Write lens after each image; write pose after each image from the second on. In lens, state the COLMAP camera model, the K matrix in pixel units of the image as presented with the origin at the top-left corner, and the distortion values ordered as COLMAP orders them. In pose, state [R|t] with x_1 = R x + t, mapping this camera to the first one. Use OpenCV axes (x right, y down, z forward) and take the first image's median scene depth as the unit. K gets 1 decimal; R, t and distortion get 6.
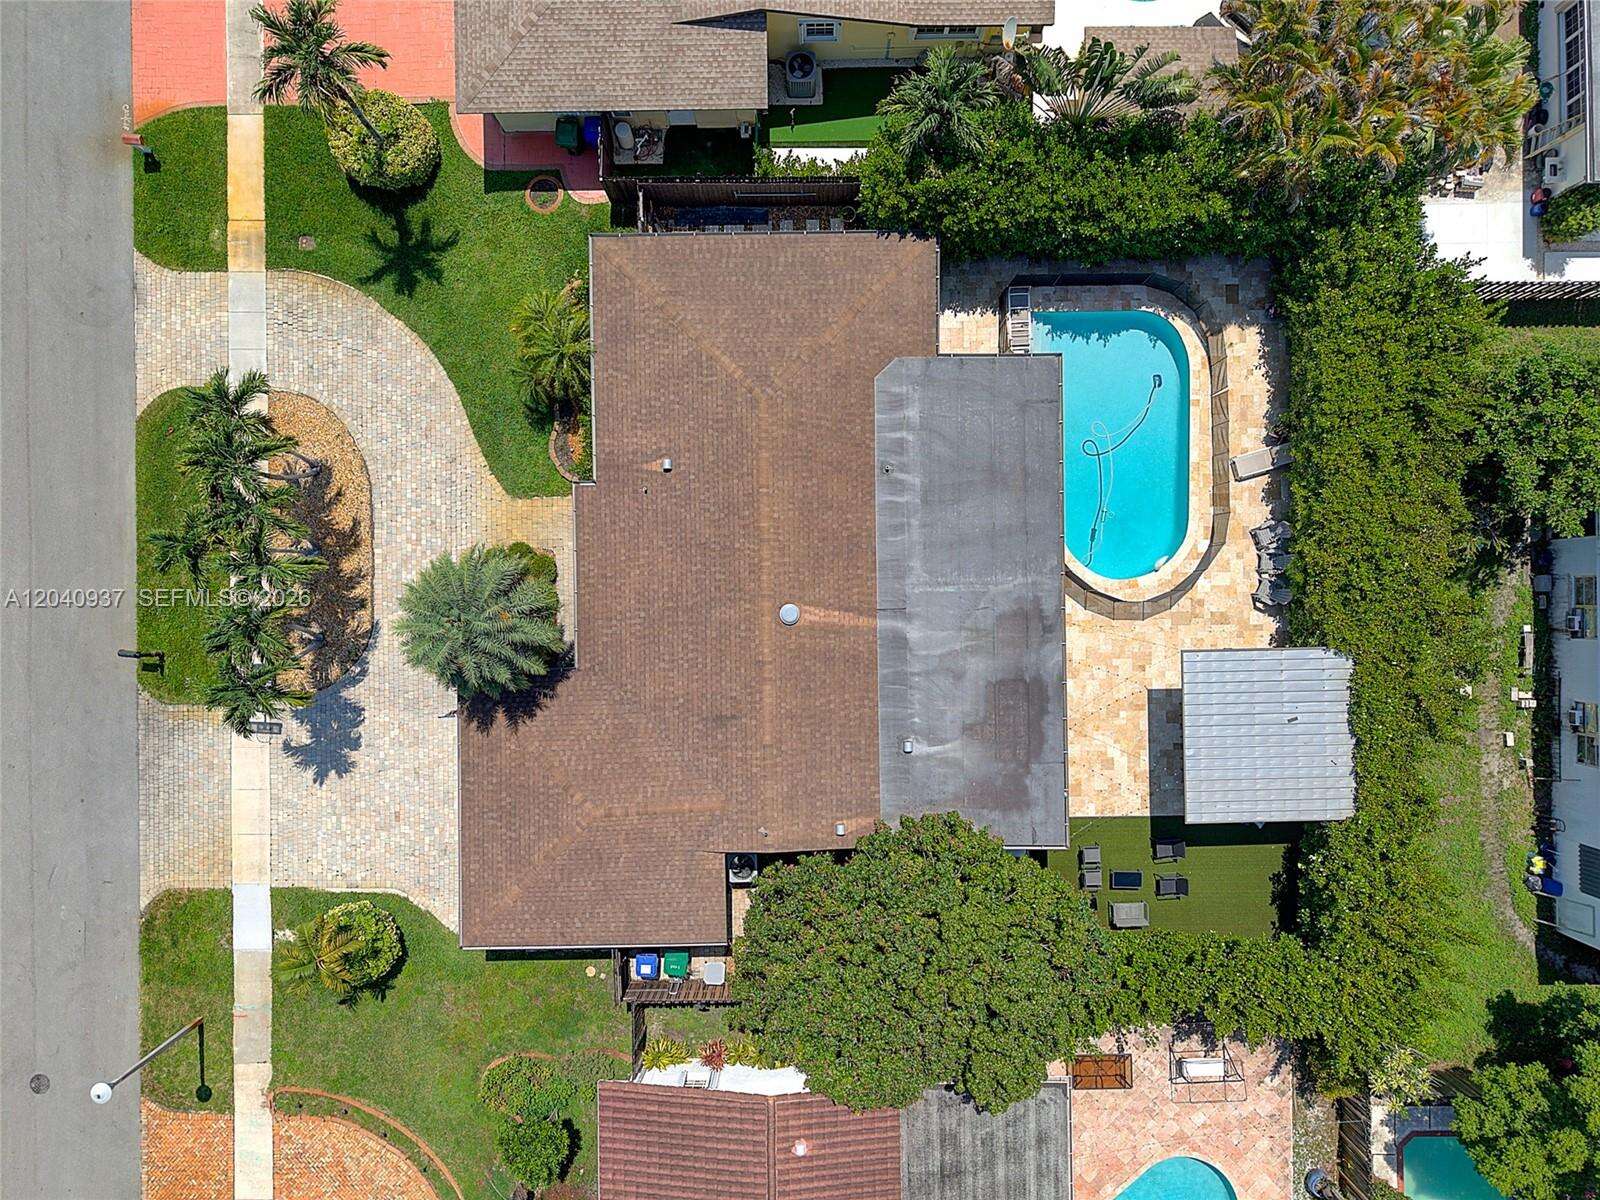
lens RADIAL K [[1070.2, 0, 805.0], [0, 1070.2, 597.4], [0, 0, 1]] dist [0.021232, -0.018148]
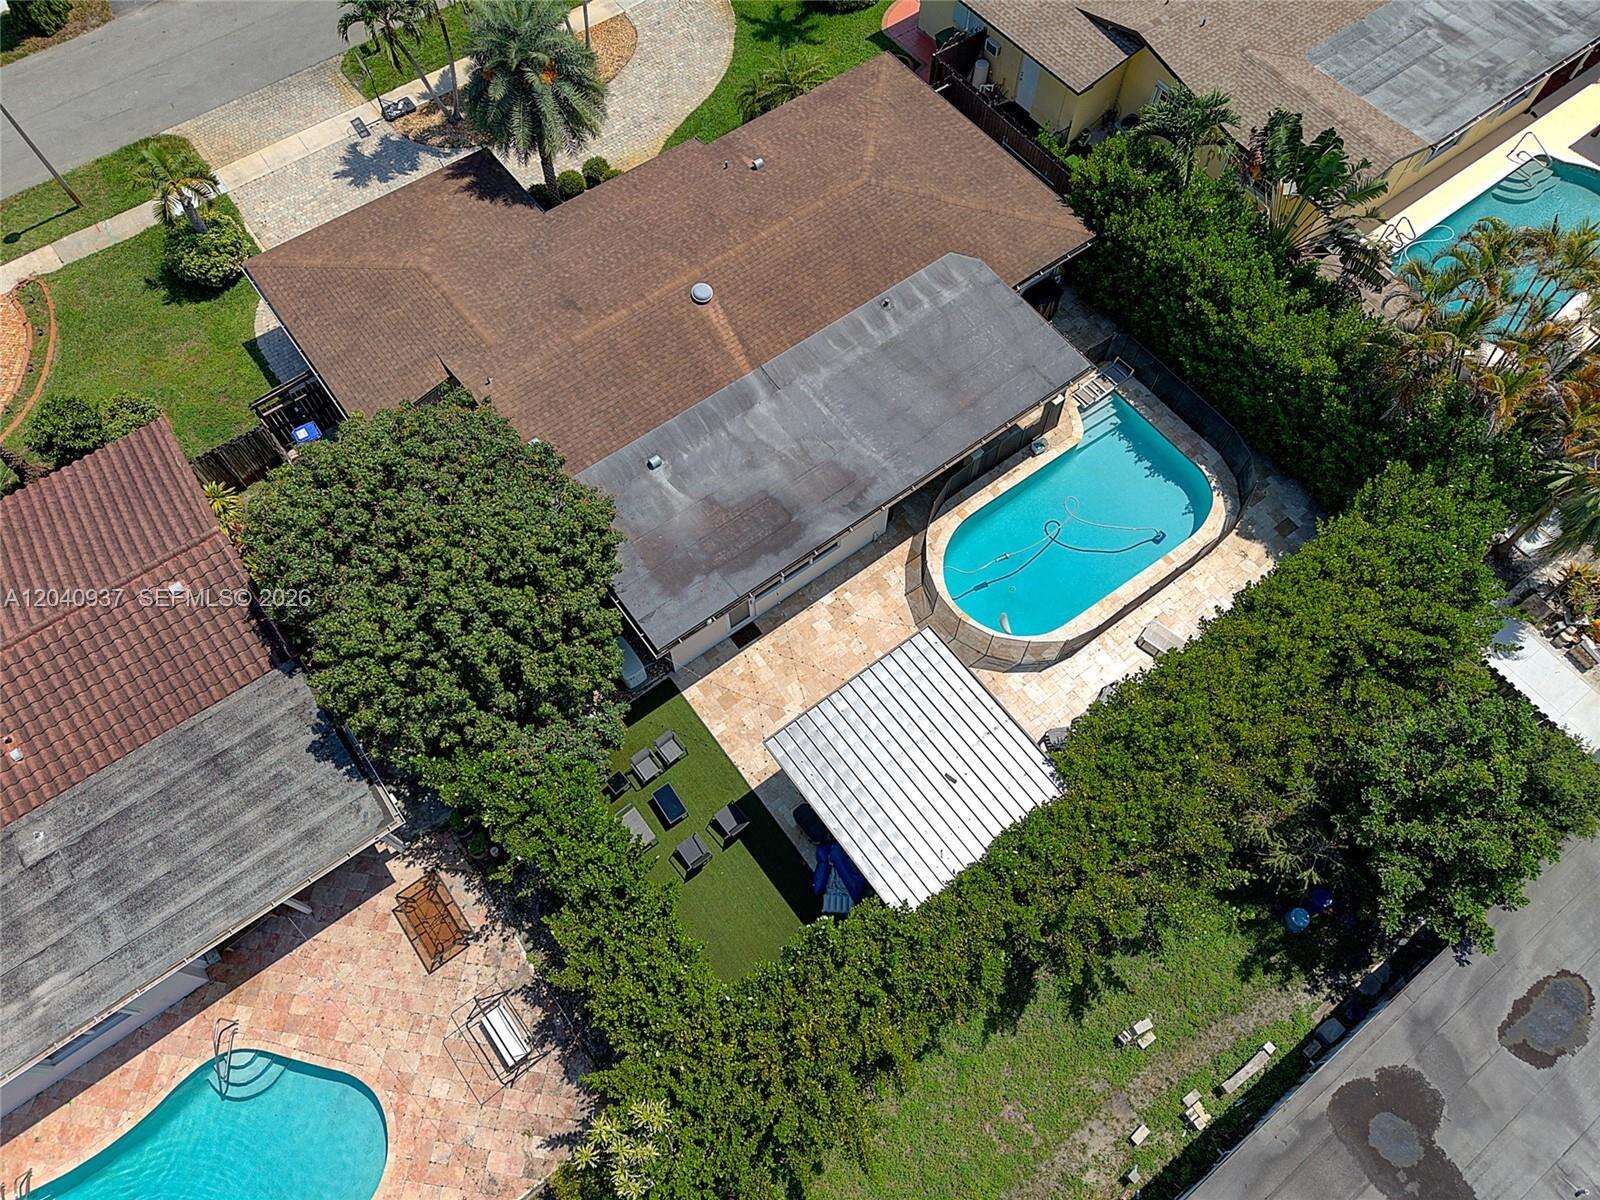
lens RADIAL K [[1070.2, 0, 803.2], [0, 1070.2, 604.1], [0, 0, 1]] dist [0.021232, -0.018148]
pose [[0.588803, 0.725878, -0.355547, 0.523048], [-0.808275, 0.529813, -0.256885, 0.302824], [0.001907, 0.438634, 0.898664, 0.226537]]
